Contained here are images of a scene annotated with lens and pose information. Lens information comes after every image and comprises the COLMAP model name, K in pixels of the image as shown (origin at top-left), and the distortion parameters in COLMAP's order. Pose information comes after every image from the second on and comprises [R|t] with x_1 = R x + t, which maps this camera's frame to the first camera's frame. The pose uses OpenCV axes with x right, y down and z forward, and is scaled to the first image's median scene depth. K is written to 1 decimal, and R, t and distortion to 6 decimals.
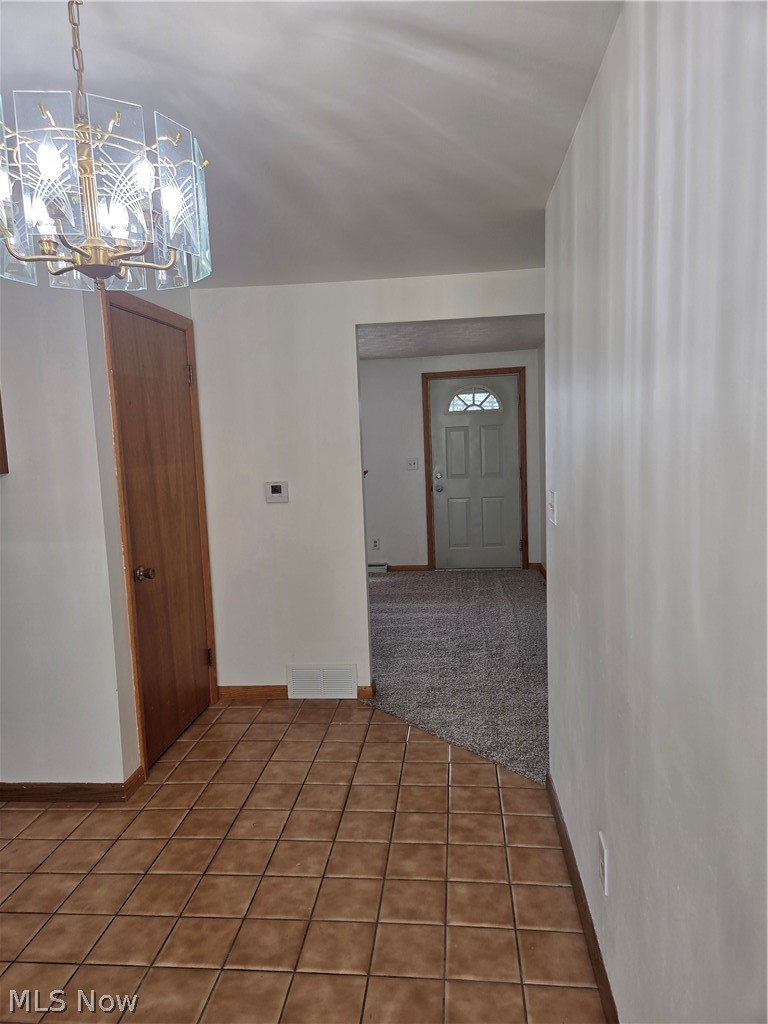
lens RADIAL K [[685.1, 0, 390.1], [0, 685.1, 515.5], [0, 0, 1]] dist [0.062191, -0.051287]
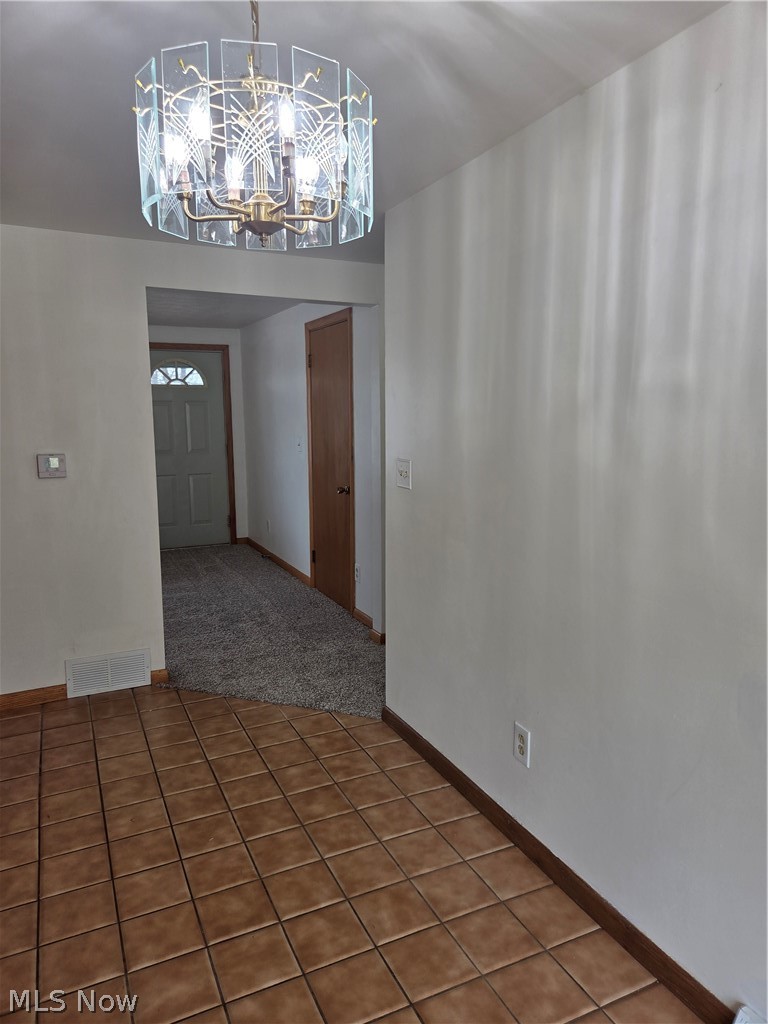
lens RADIAL K [[685.1, 0, 386.5], [0, 685.1, 508.0], [0, 0, 1]] dist [0.062191, -0.051287]
pose [[0.854162, -0.042042, 0.518304, -0.374011], [0.034085, 0.999109, 0.024870, 0.017448], [-0.518888, -0.003577, 0.854835, 0.030612]]
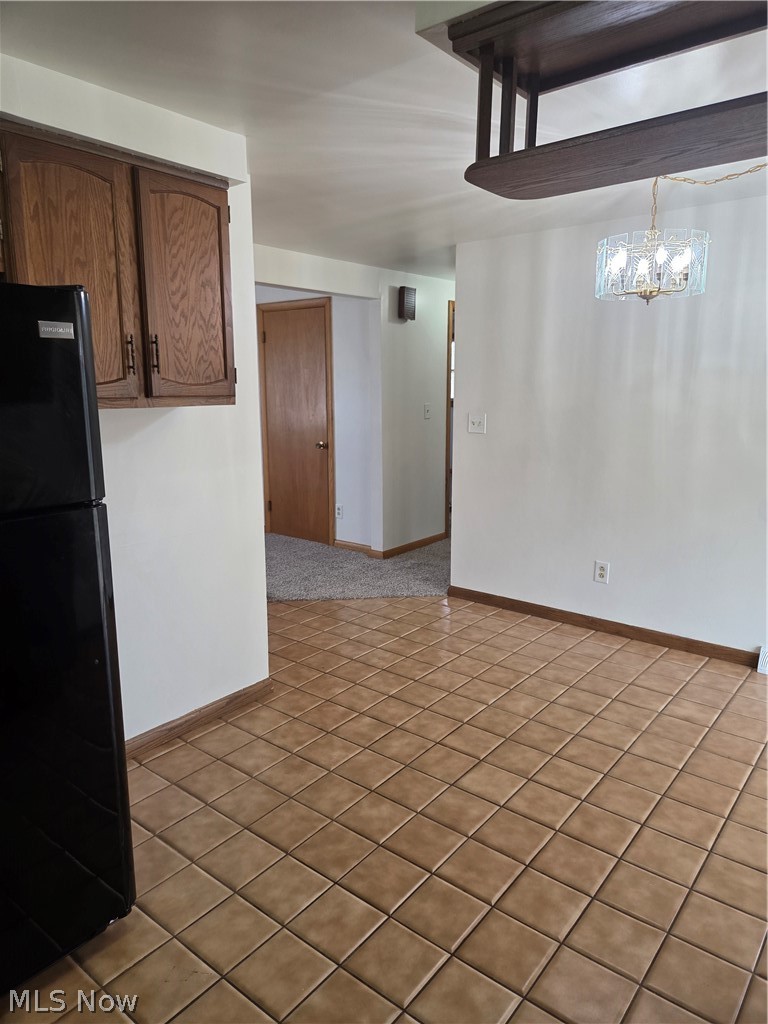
lens RADIAL K [[685.1, 0, 383.2], [0, 685.1, 502.5], [0, 0, 1]] dist [0.062191, -0.051287]
pose [[0.553616, -0.114517, 0.824860, -1.292711], [0.078528, 0.993265, 0.085192, 0.022235], [-0.829061, 0.017611, 0.558881, 0.230658]]
